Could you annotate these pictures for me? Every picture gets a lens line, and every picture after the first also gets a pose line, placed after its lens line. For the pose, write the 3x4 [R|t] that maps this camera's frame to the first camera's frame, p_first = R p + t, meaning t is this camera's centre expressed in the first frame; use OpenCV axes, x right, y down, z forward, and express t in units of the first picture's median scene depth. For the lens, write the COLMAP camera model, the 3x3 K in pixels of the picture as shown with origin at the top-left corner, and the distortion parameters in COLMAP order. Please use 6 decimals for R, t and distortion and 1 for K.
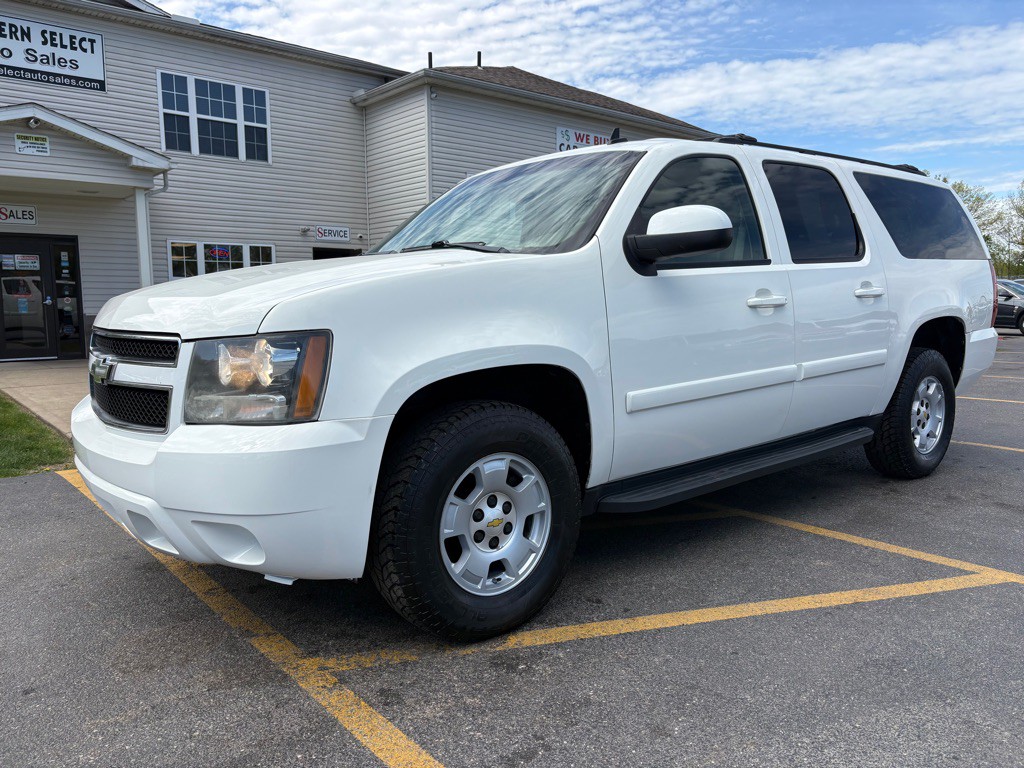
lens RADIAL K [[782.5, 0, 519.8], [0, 782.5, 379.2], [0, 0, 1]] dist [0.032975, -0.037792]
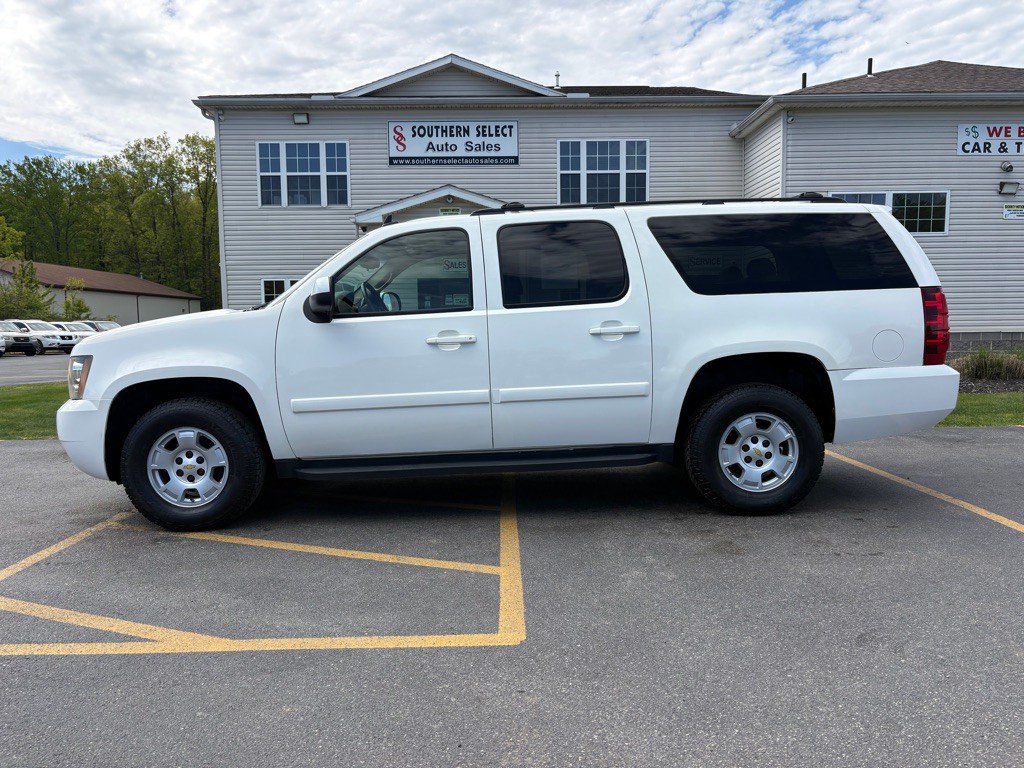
lens RADIAL K [[782.5, 0, 517.5], [0, 782.5, 384.1], [0, 0, 1]] dist [0.032975, -0.037792]
pose [[0.772378, 0.043218, -0.633691, 0.325519], [-0.054018, 0.998537, 0.002260, -0.009112], [0.632862, 0.032485, 0.773583, 0.018650]]
